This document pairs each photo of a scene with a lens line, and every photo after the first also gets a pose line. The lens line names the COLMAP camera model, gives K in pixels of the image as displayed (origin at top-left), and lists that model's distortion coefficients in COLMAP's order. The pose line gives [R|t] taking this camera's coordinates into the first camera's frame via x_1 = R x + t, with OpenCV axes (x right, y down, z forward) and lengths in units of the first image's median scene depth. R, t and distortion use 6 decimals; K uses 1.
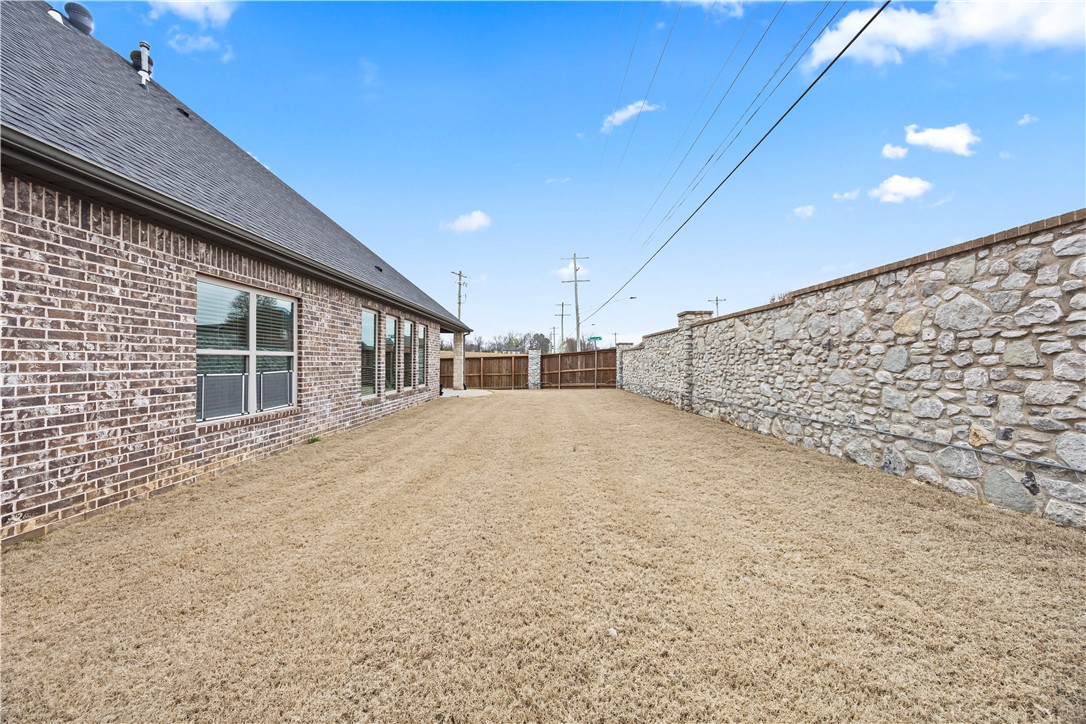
lens RADIAL K [[416.1, 0, 539.0], [0, 416.1, 359.0], [0, 0, 1]] dist [-0.002198, -0.000215]
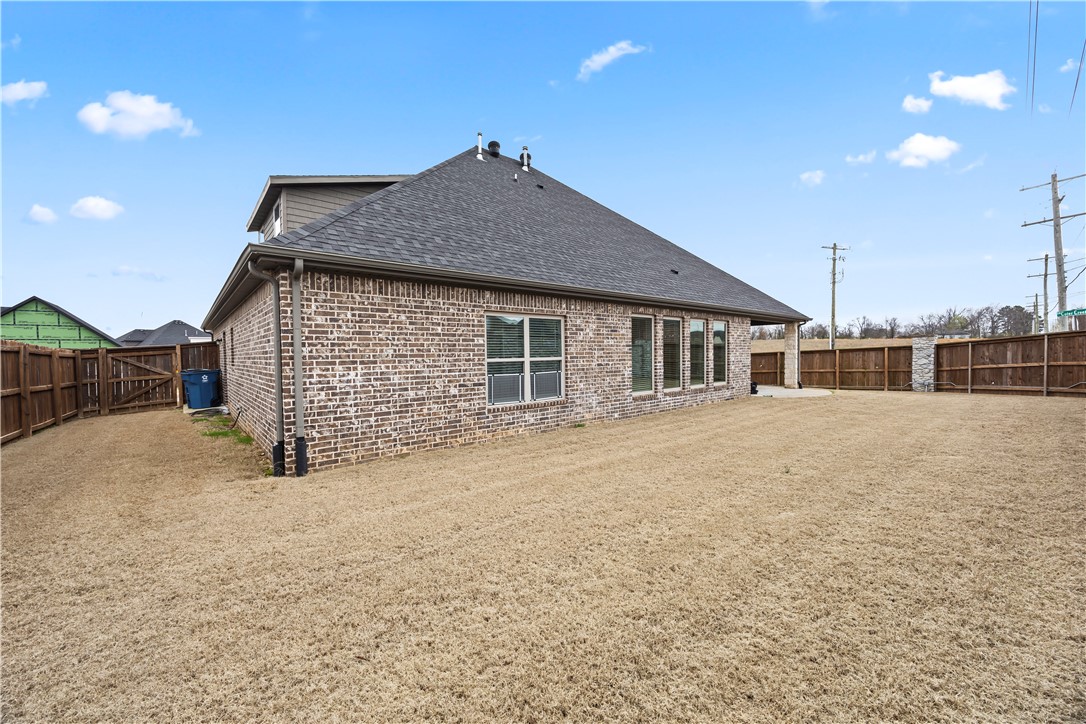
lens RADIAL K [[416.1, 0, 539.0], [0, 416.1, 359.0], [0, 0, 1]] dist [-0.002198, -0.000215]
pose [[0.656822, -0.009443, -0.753987, 0.538582], [0.023667, 0.999687, 0.008098, -0.034170], [0.753675, -0.023163, 0.656839, 0.119799]]
